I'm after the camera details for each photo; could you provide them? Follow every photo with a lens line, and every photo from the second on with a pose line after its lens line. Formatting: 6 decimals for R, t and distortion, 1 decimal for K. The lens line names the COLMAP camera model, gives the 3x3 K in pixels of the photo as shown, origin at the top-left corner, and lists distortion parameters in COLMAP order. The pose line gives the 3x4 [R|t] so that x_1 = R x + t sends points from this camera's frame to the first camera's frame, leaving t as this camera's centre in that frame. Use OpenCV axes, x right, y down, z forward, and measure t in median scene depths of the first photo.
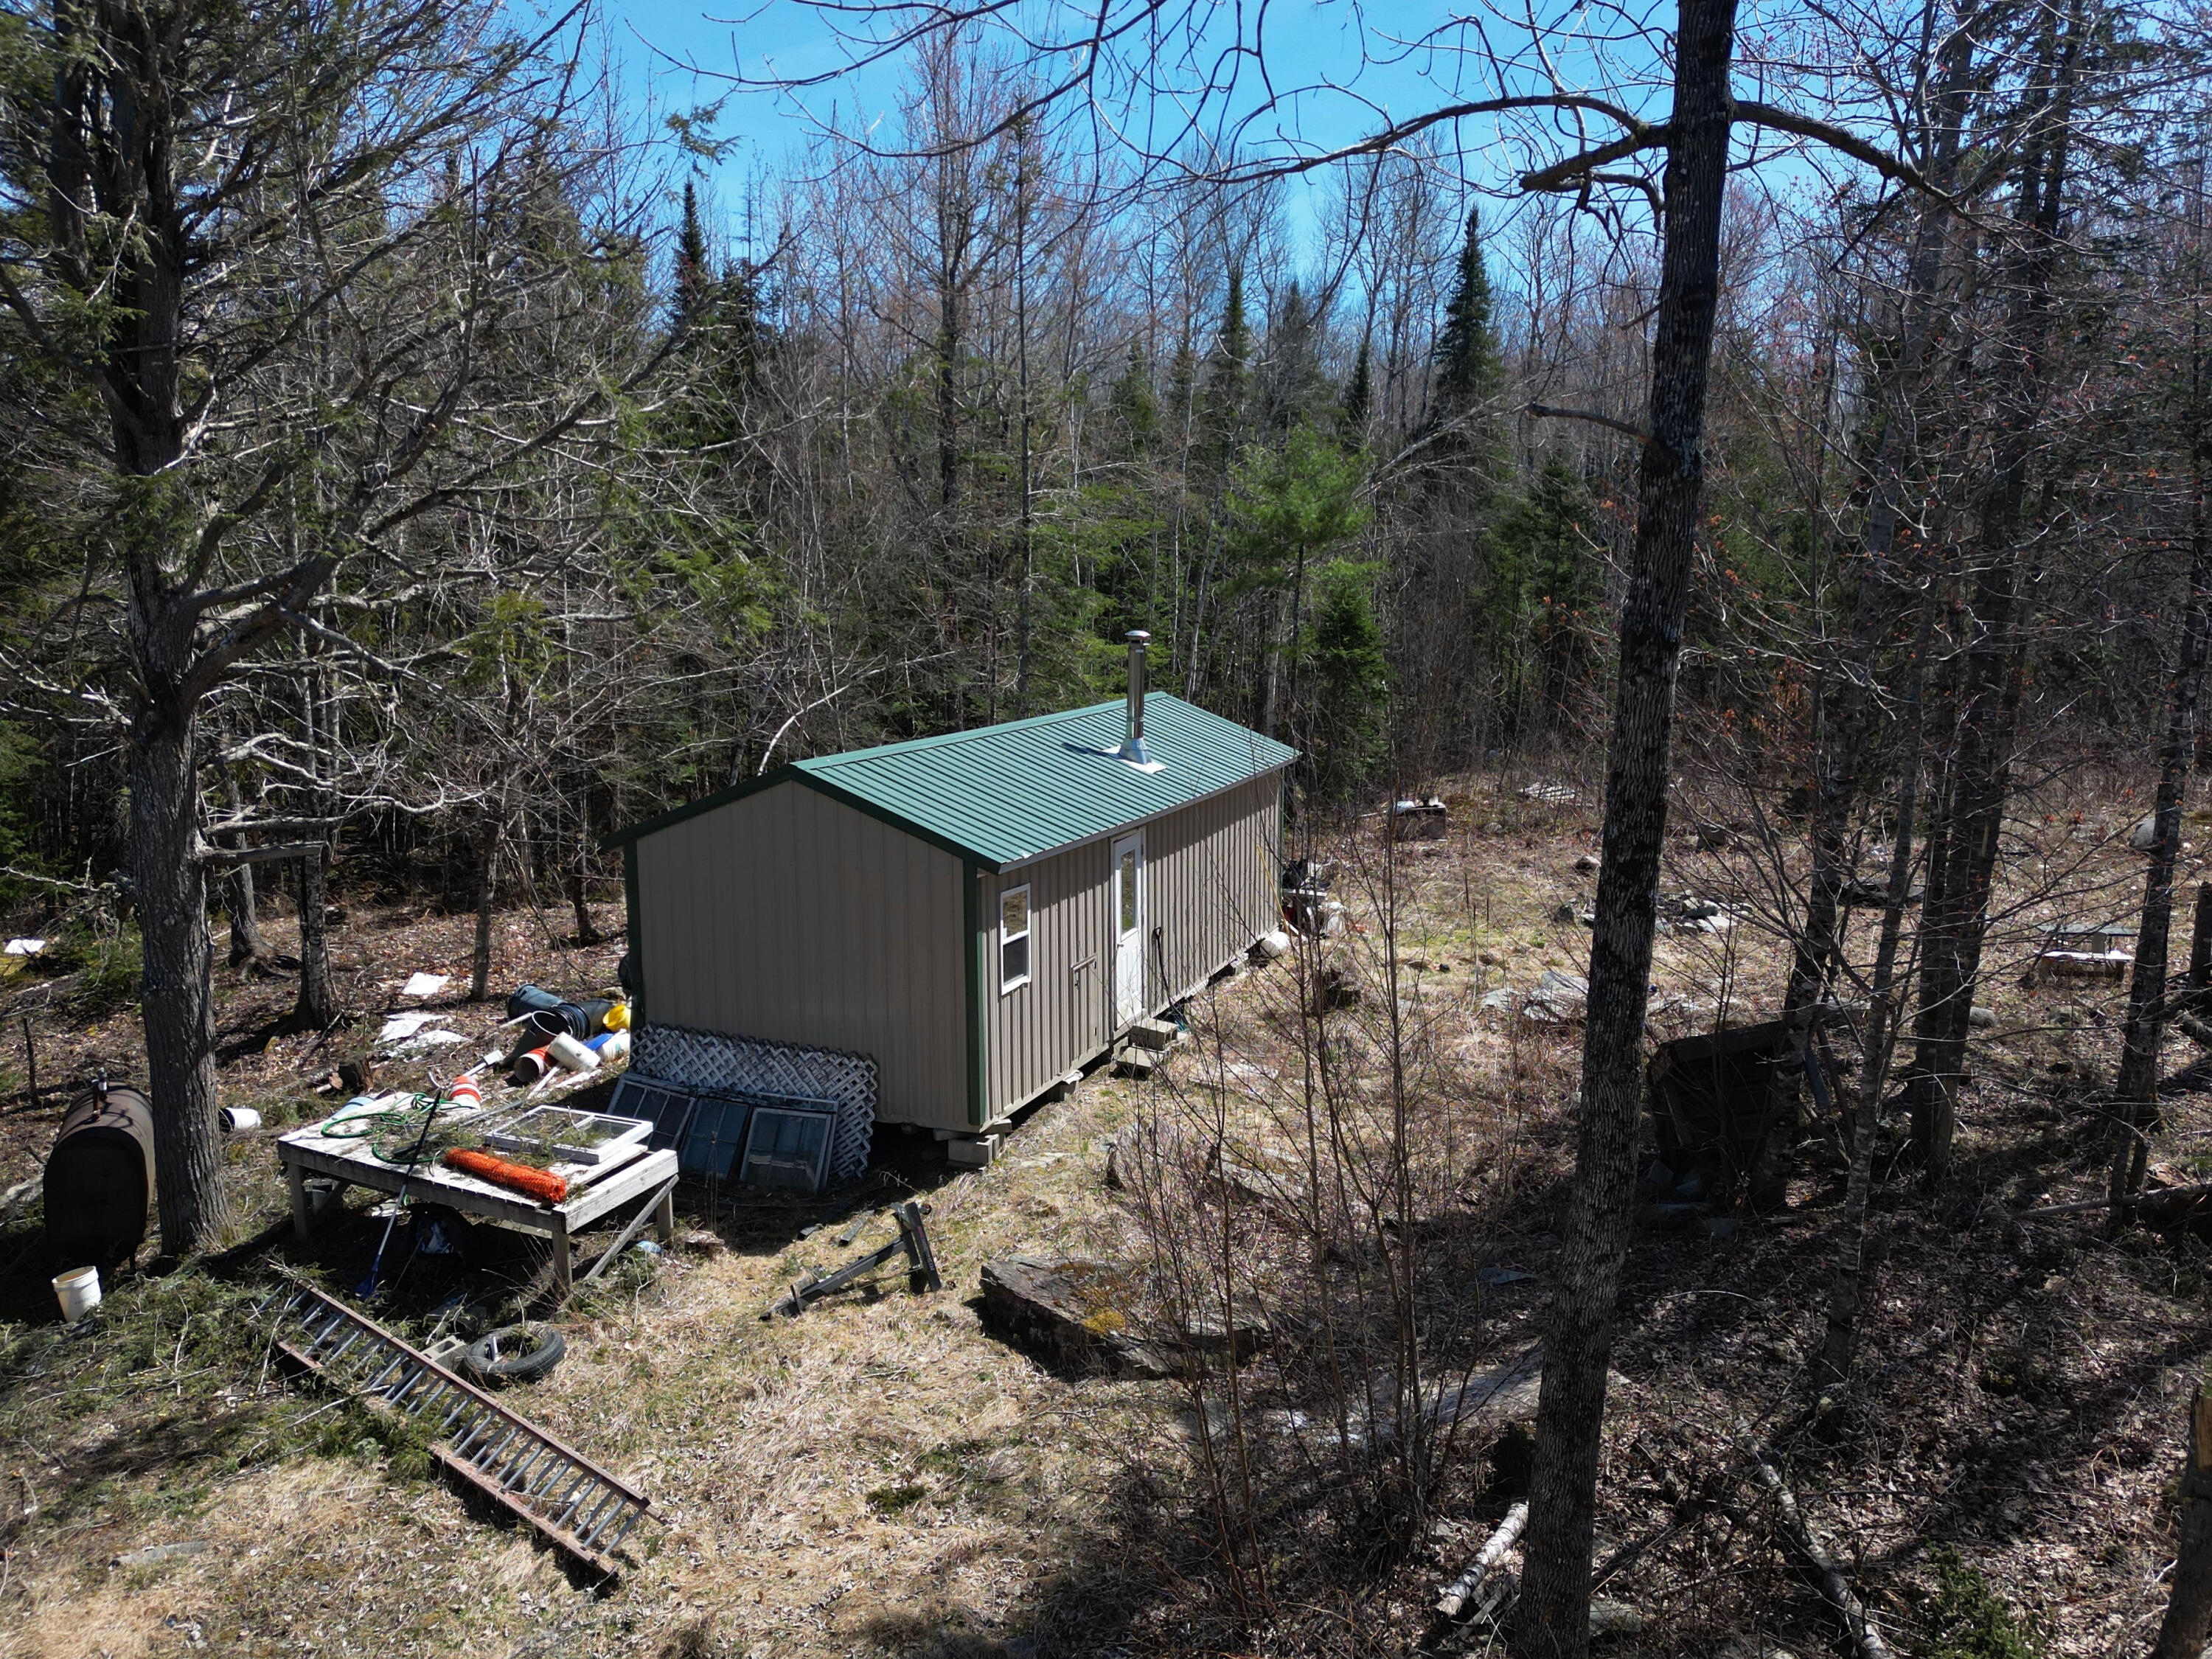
lens RADIAL K [[1534.4, 0, 1069.4], [0, 1534.4, 793.4], [0, 0, 1]] dist [0.063926, -0.060698]
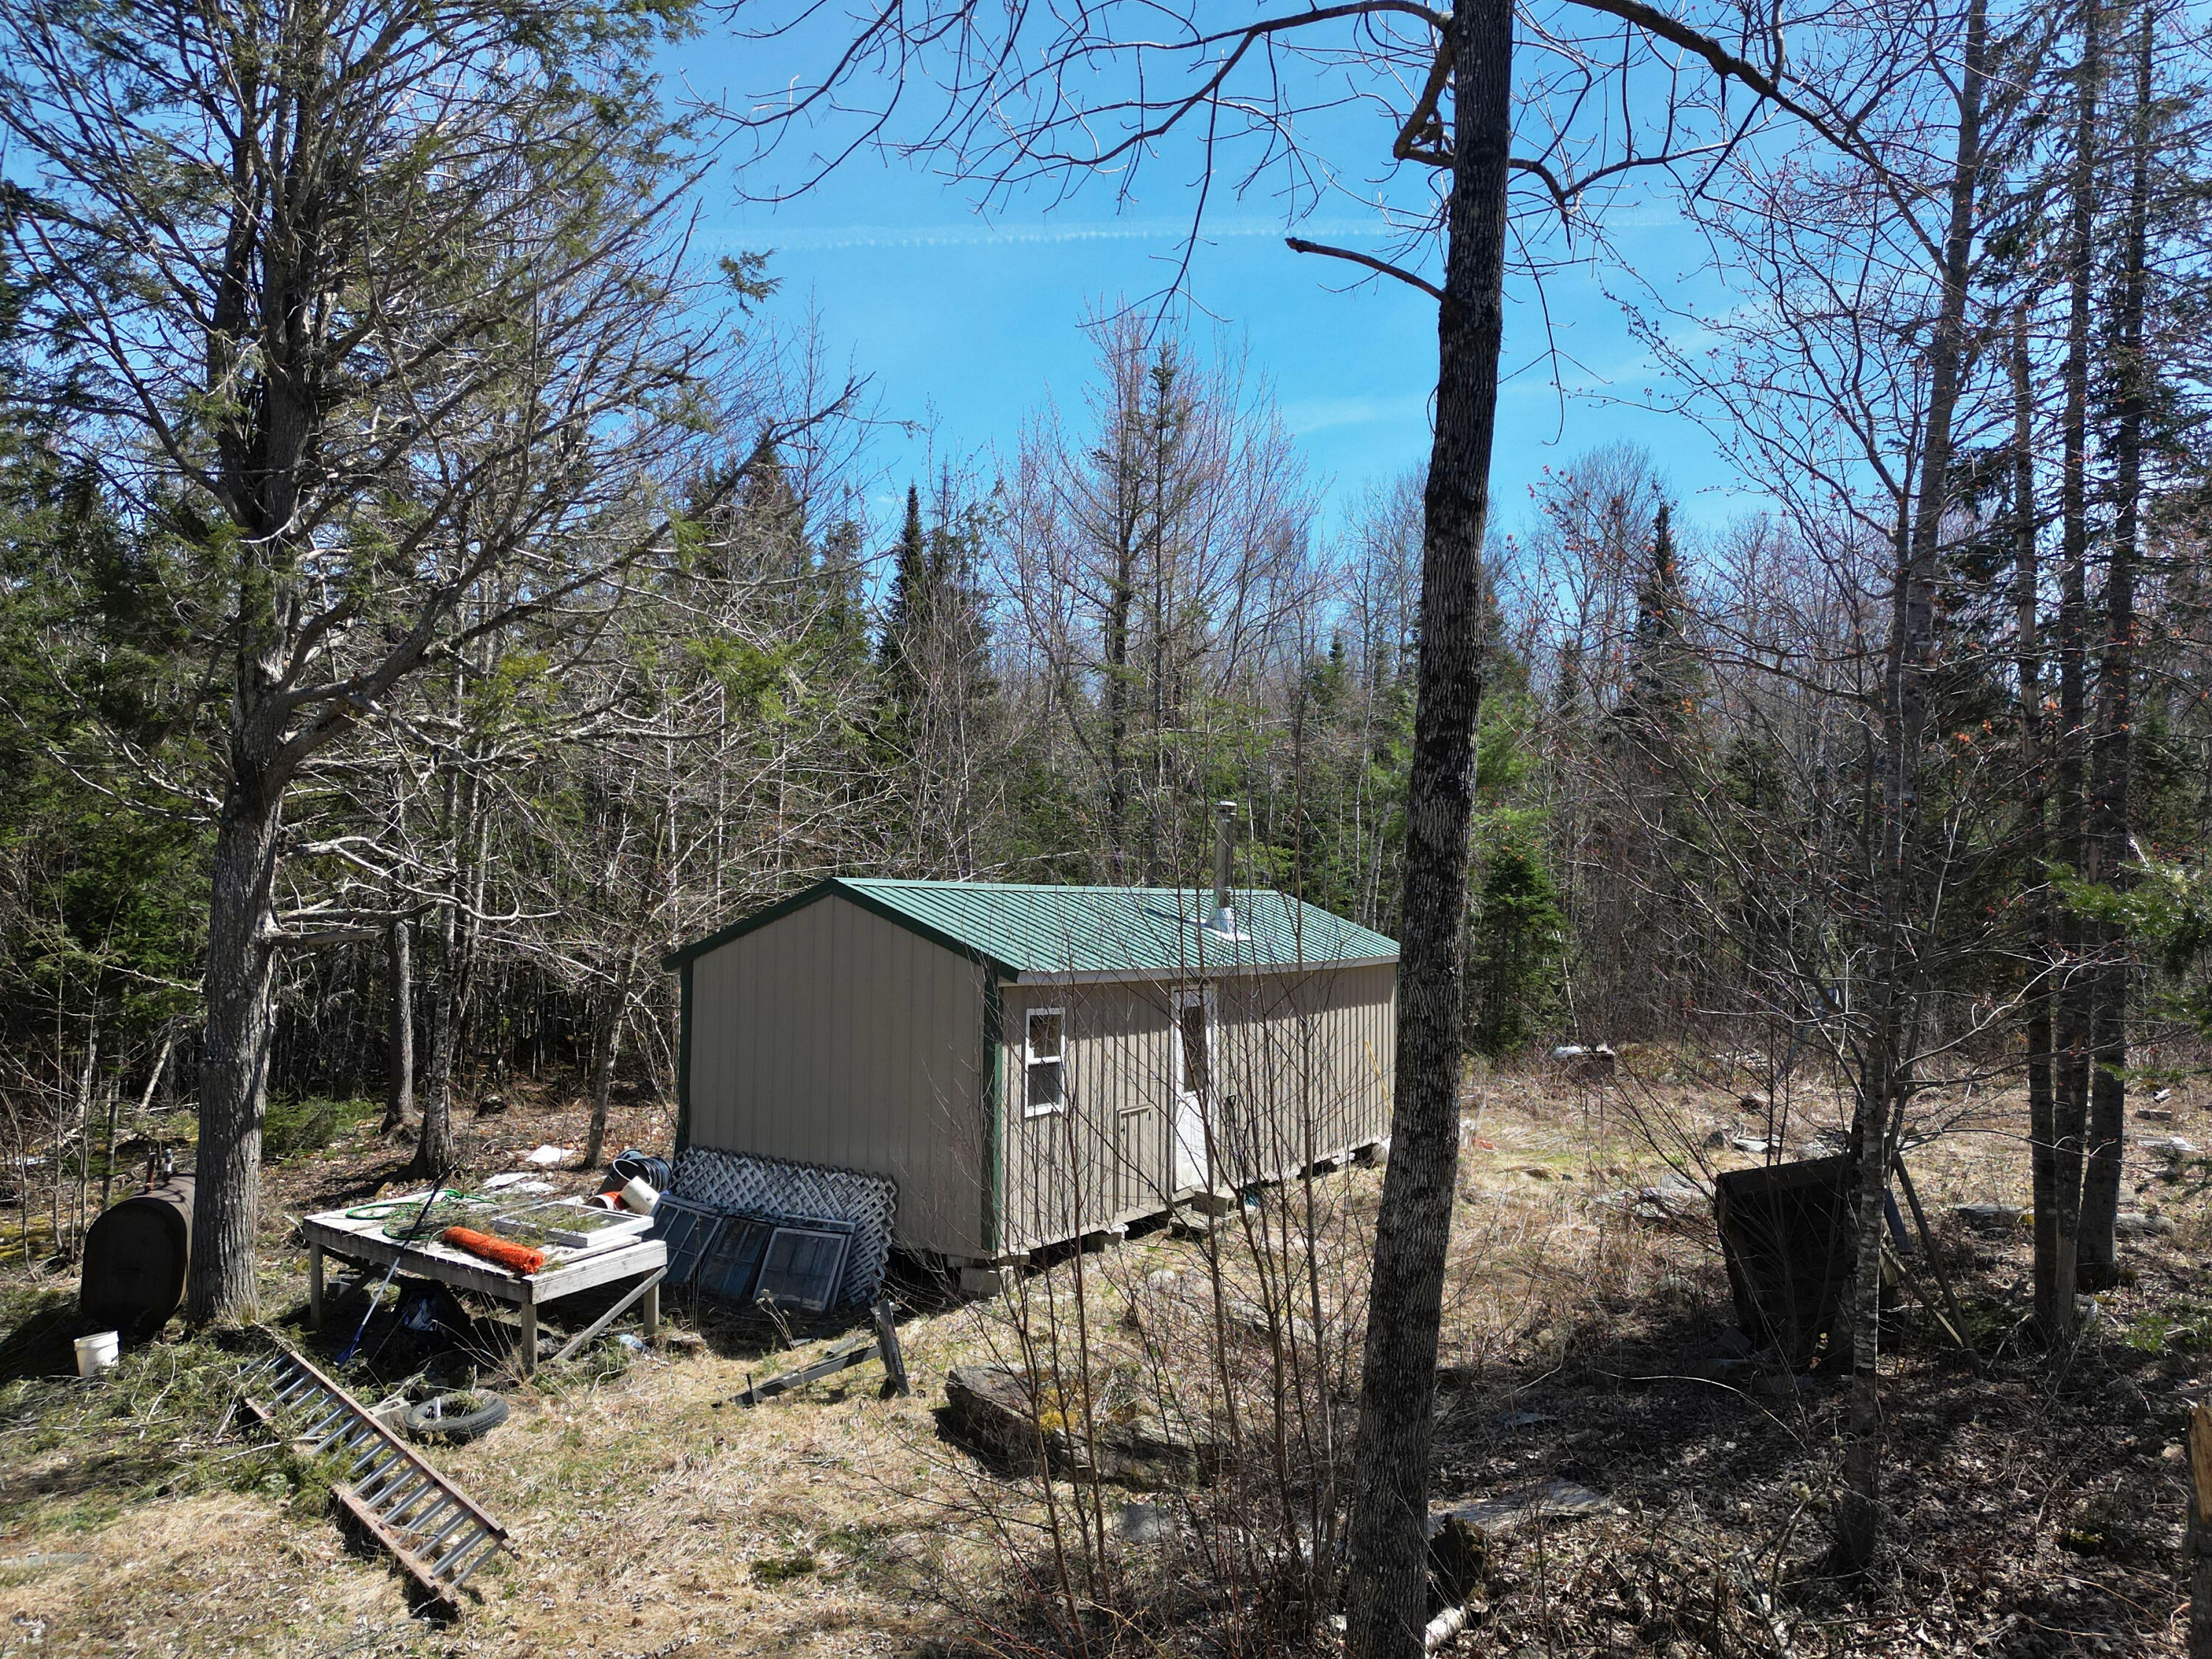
lens RADIAL K [[1491.3, 0, 1106.0], [0, 1491.3, 829.5], [0, 0, 1]] dist [0.064524, -0.059367]
pose [[0.990350, 0.008936, -0.138297, 0.165744], [-0.034330, 0.982634, -0.182352, 0.149971], [0.134266, 0.185340, 0.973459, 0.060324]]
